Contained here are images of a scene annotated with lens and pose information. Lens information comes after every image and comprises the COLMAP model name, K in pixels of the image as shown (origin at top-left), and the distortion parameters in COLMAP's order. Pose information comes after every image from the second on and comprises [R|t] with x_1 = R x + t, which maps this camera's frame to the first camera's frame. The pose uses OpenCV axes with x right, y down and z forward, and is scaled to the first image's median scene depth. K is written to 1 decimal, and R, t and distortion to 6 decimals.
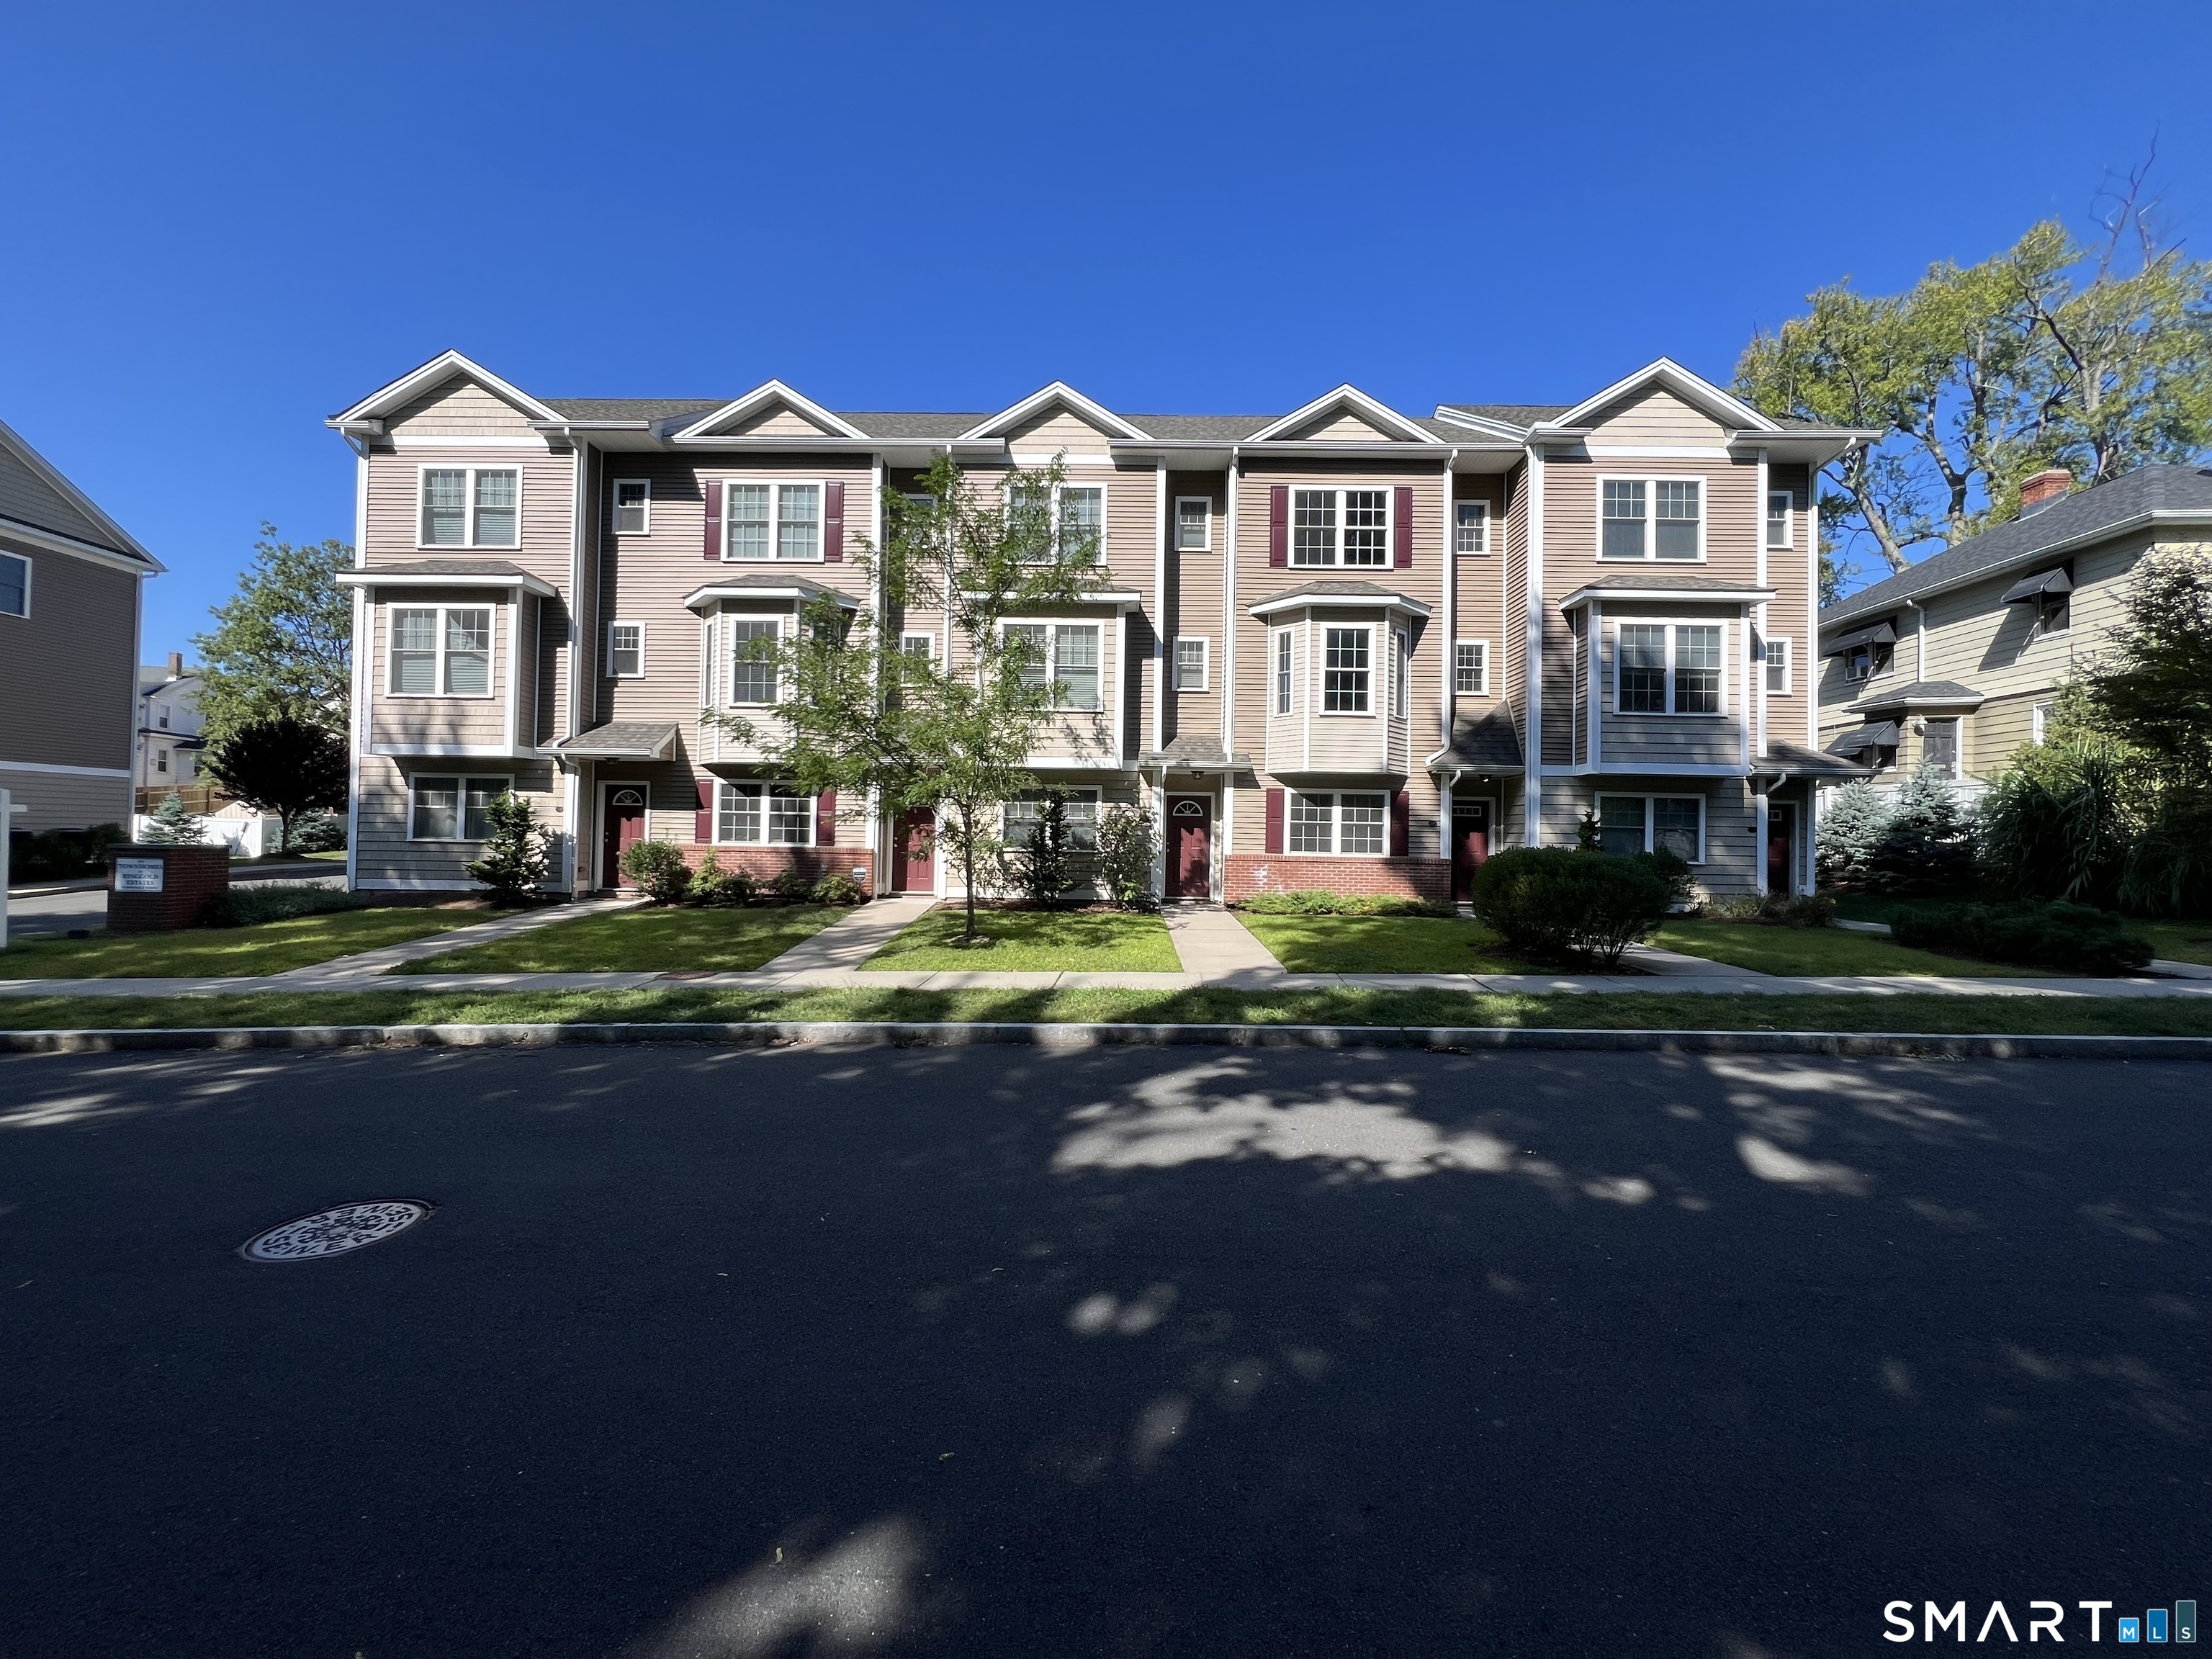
lens RADIAL K [[887.1, 0, 1103.8], [0, 887.1, 829.3], [0, 0, 1]] dist [-0.000429, -0.000004]
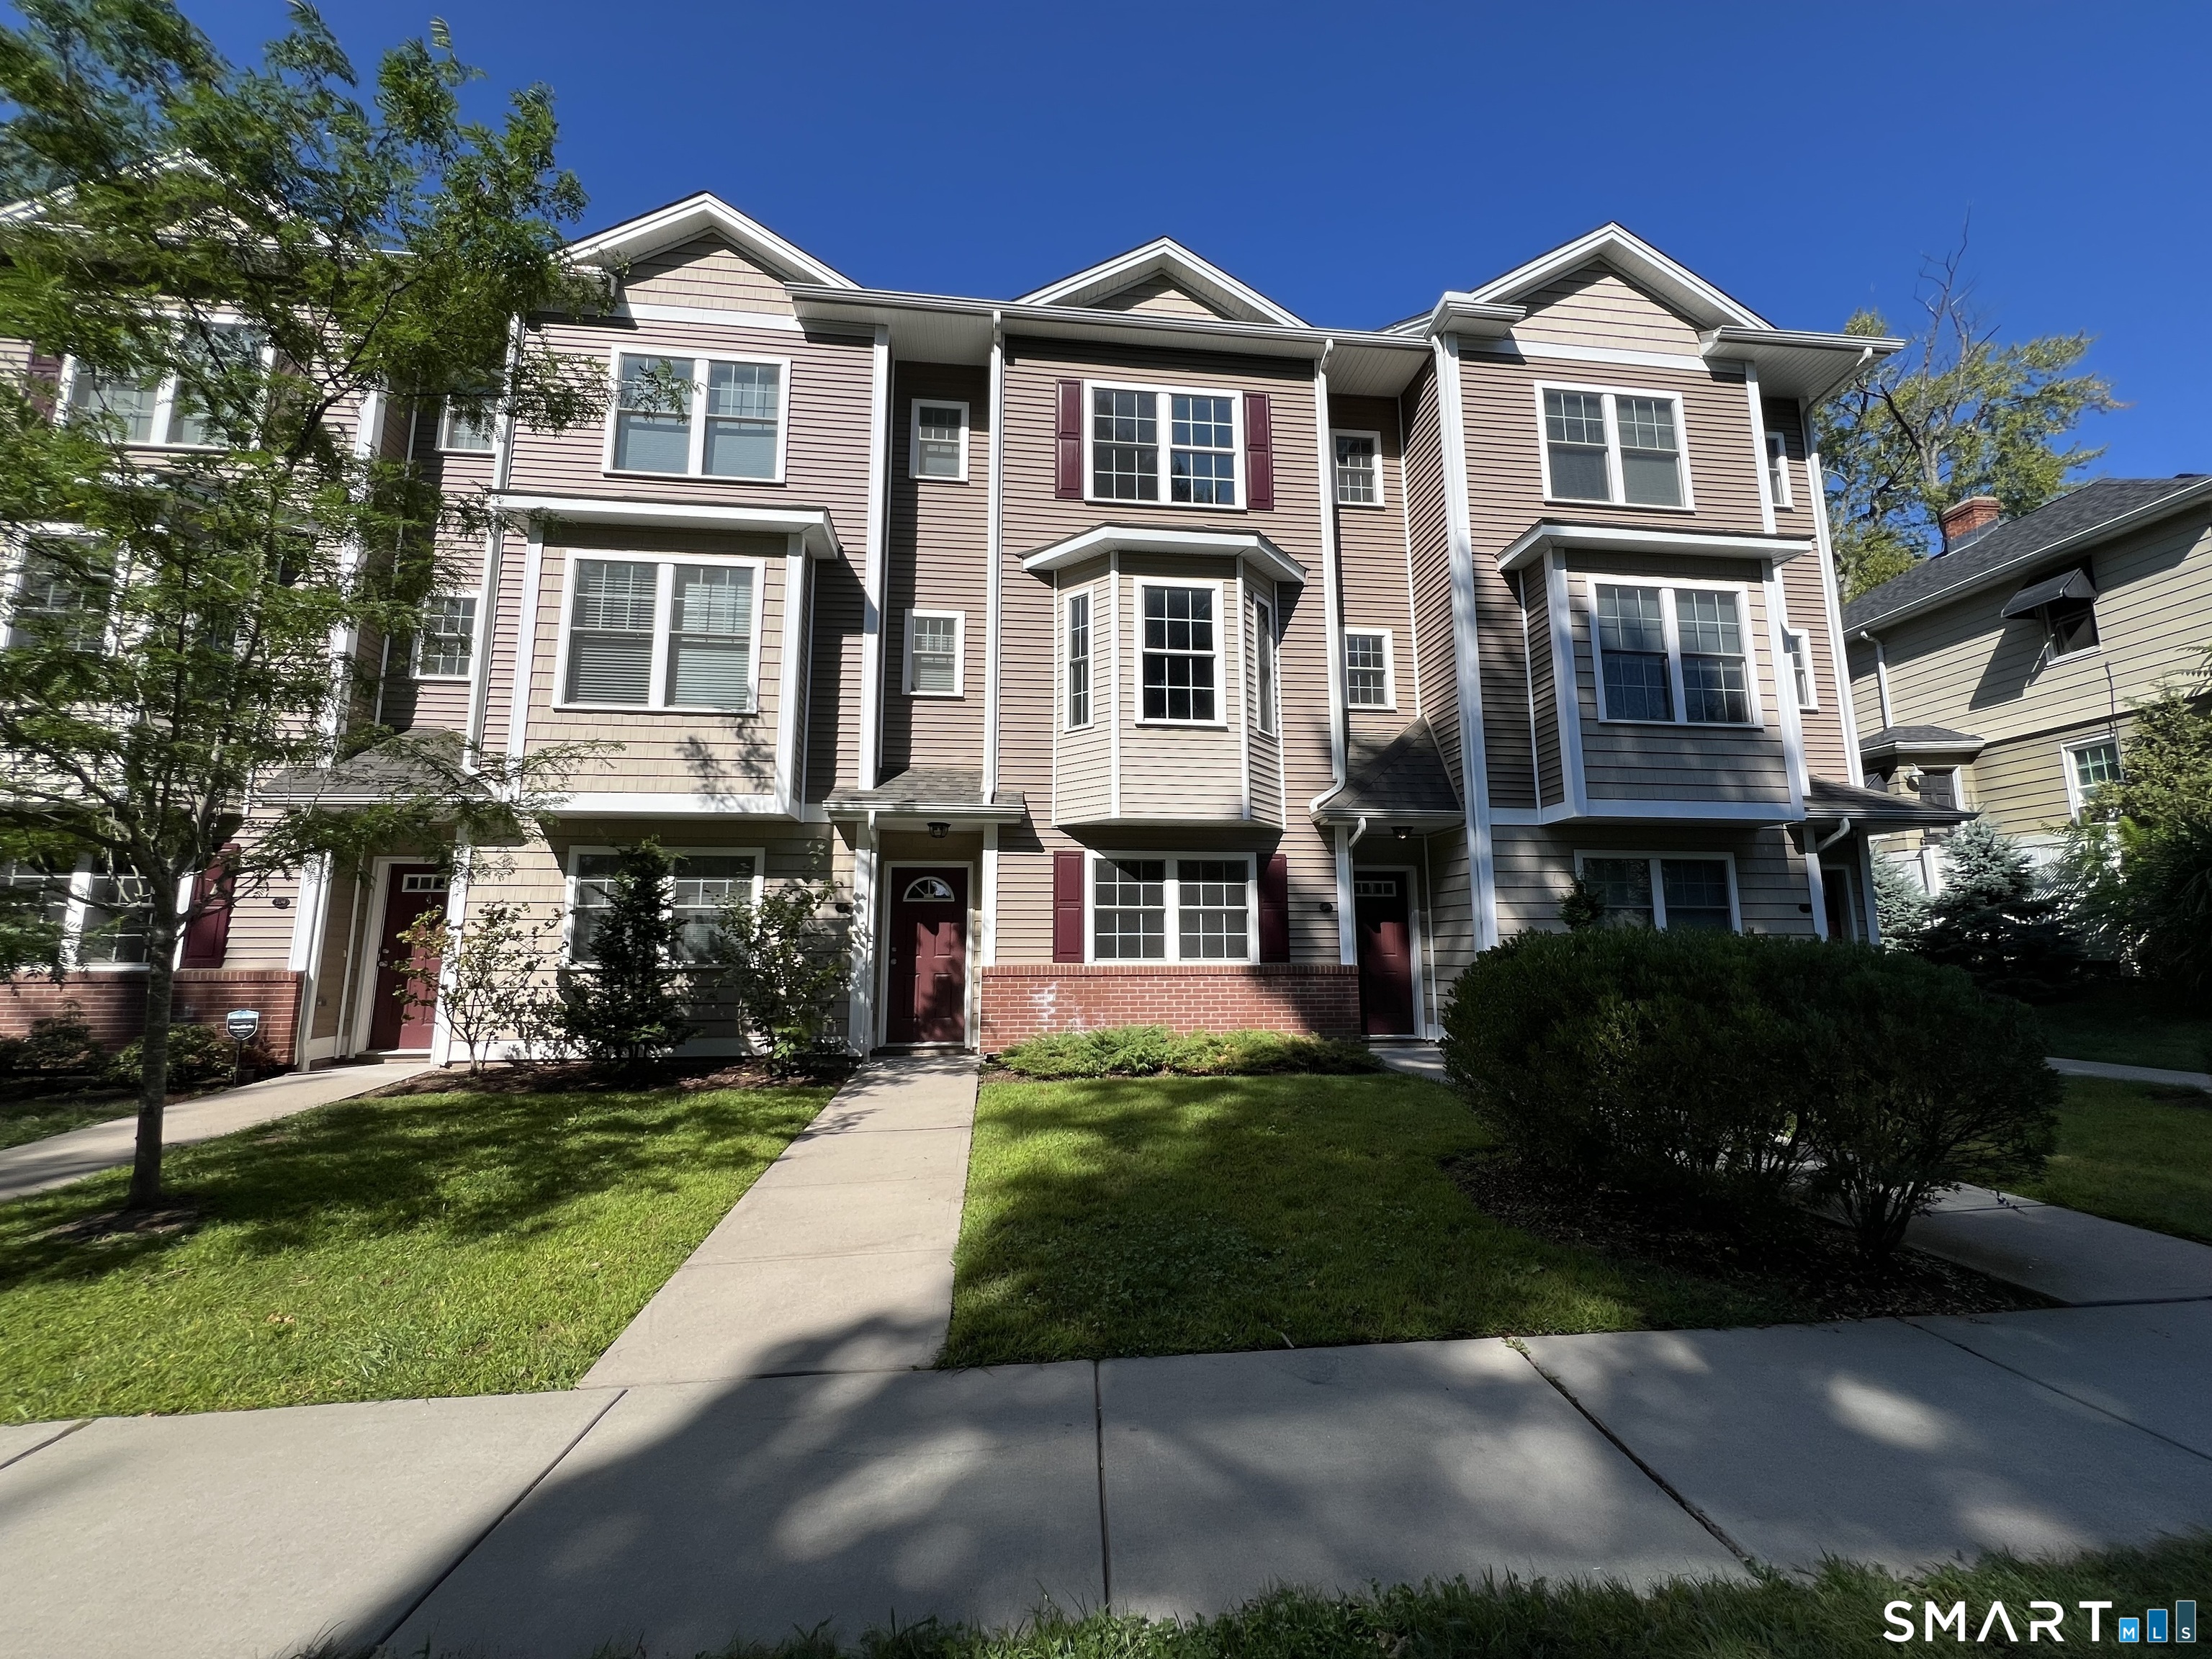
lens RADIAL K [[887.1, 0, 1108.5], [0, 887.1, 826.3], [0, 0, 1]] dist [-0.000429, -0.000004]
pose [[0.989829, -0.000857, 0.142260, 0.135798], [0.019651, 0.991220, -0.130755, 0.015235], [-0.140899, 0.132220, 0.981155, 0.414072]]
